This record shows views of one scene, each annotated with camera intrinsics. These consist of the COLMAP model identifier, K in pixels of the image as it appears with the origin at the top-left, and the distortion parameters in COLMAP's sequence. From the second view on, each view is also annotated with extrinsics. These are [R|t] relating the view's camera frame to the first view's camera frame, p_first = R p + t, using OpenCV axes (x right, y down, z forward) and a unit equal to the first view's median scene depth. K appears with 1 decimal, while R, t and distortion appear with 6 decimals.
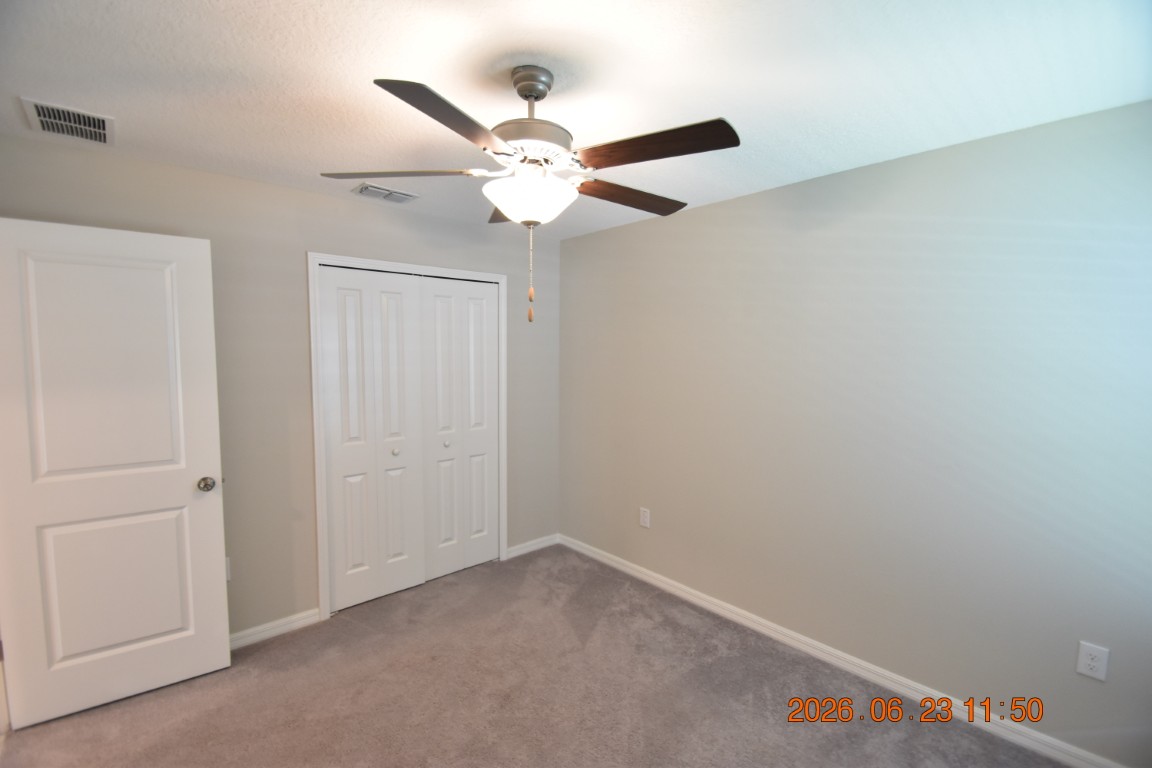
lens RADIAL K [[504.4, 0, 570.8], [0, 504.4, 389.1], [0, 0, 1]] dist [0.012614, -0.015652]
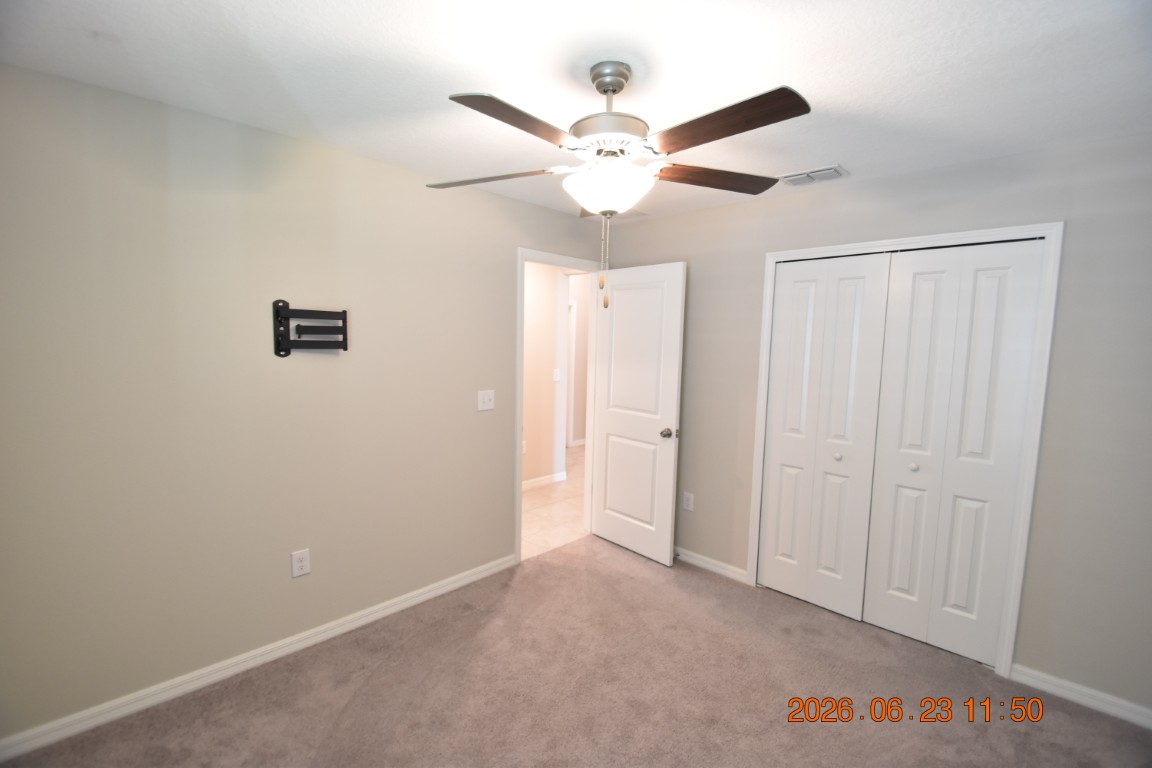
lens RADIAL K [[484.8, 0, 576.0], [0, 484.8, 384.0], [0, 0, 1]] dist [0.000088, -0.000194]
pose [[0.080982, 0.089762, -0.992665, 0.458147], [-0.093320, 0.992245, 0.082111, -0.030934], [0.992337, 0.085986, 0.088731, 0.444166]]
